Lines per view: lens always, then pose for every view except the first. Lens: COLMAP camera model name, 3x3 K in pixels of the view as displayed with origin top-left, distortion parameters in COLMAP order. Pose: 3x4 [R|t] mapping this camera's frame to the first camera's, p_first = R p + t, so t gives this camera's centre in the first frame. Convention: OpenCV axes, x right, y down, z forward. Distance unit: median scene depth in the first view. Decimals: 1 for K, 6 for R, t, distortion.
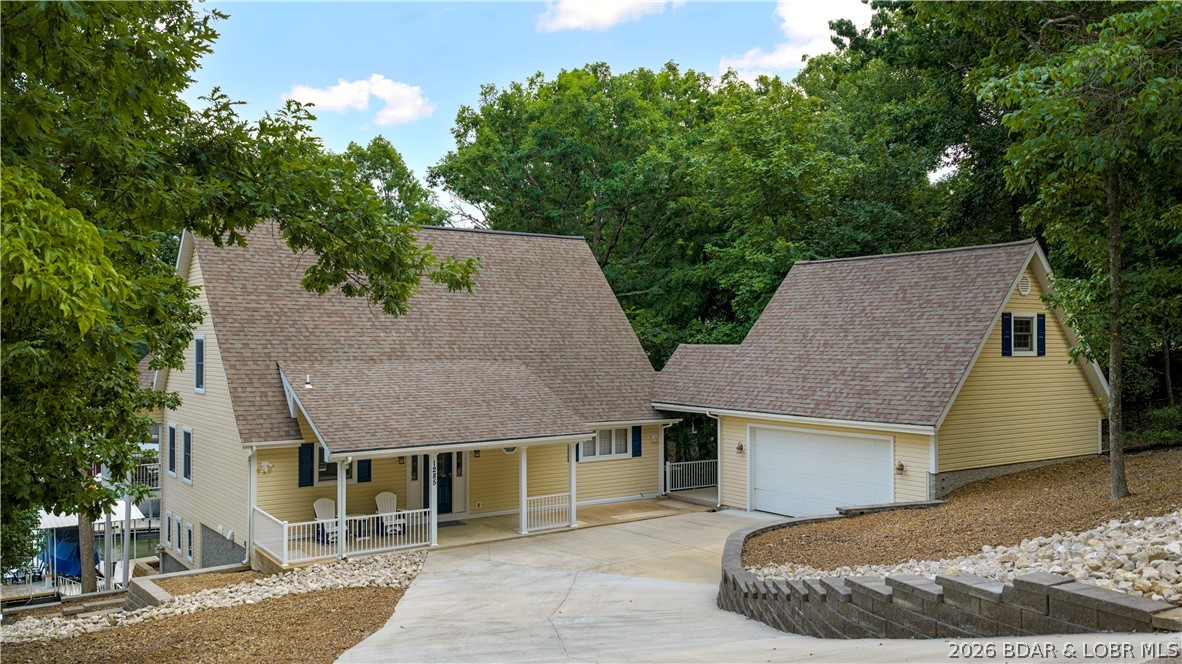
lens RADIAL K [[979.9, 0, 593.8], [0, 979.9, 335.3], [0, 0, 1]] dist [0.037573, -0.005885]
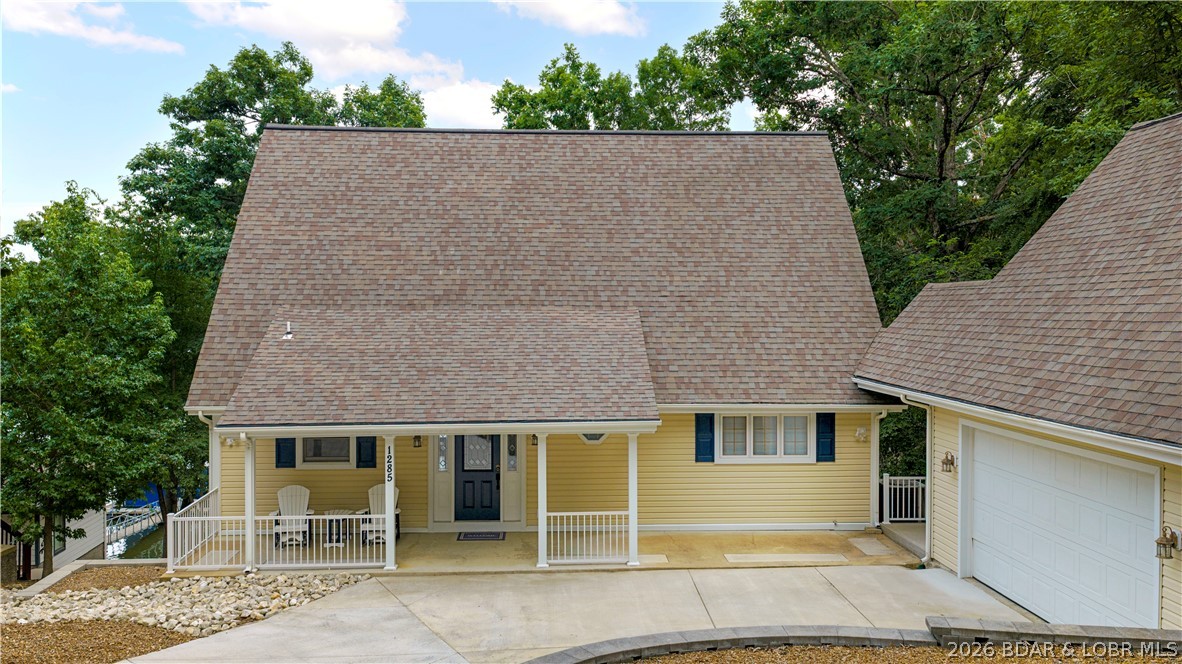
lens RADIAL K [[979.9, 0, 593.8], [0, 979.9, 335.3], [0, 0, 1]] dist [0.037573, -0.005885]
pose [[0.842146, 0.010949, -0.539139, 0.282354], [0.004648, 0.999609, 0.027561, 0.026975], [0.539230, -0.025716, 0.841766, 0.428123]]
